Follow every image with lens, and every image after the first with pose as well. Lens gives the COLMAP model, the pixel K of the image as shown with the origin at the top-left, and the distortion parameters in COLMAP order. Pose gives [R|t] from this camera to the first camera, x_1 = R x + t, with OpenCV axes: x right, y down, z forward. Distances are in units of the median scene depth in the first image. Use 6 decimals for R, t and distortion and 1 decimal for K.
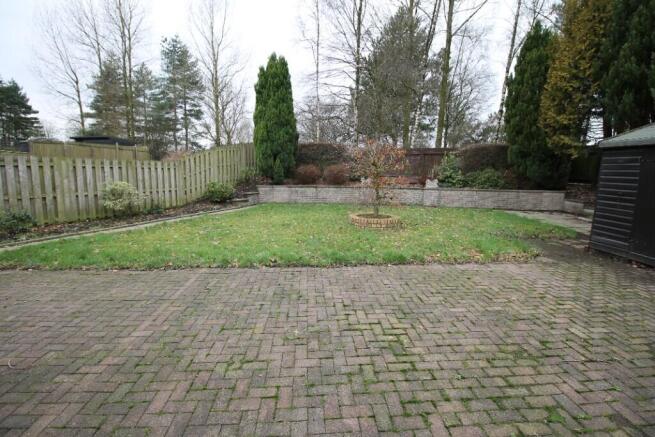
lens RADIAL K [[304.4, 0, 325.8], [0, 304.4, 213.4], [0, 0, 1]] dist [-0.013592, -0.003838]
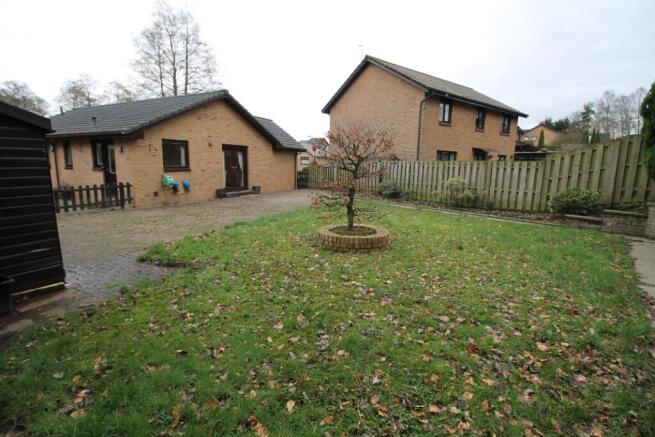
lens RADIAL K [[304.4, 0, 327.2], [0, 304.4, 216.1], [0, 0, 1]] dist [-0.013592, -0.003838]
pose [[-0.503419, 0.117828, -0.855971, 0.502969], [-0.138499, 0.966844, 0.214545, -0.104173], [0.852870, 0.226558, -0.470409, 0.809308]]
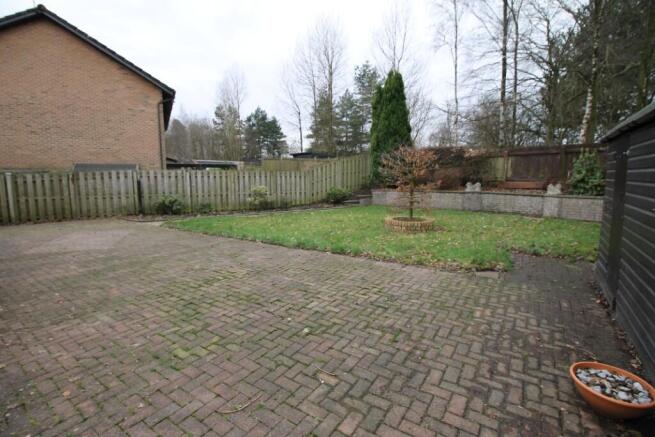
lens RADIAL K [[304.4, 0, 326.7], [0, 304.4, 211.5], [0, 0, 1]] dist [-0.013592, -0.003838]
pose [[0.789695, 0.052915, -0.611213, 0.354423], [-0.067676, 0.997707, -0.001064, 0.002161], [0.609755, 0.042205, 0.791465, 0.004937]]
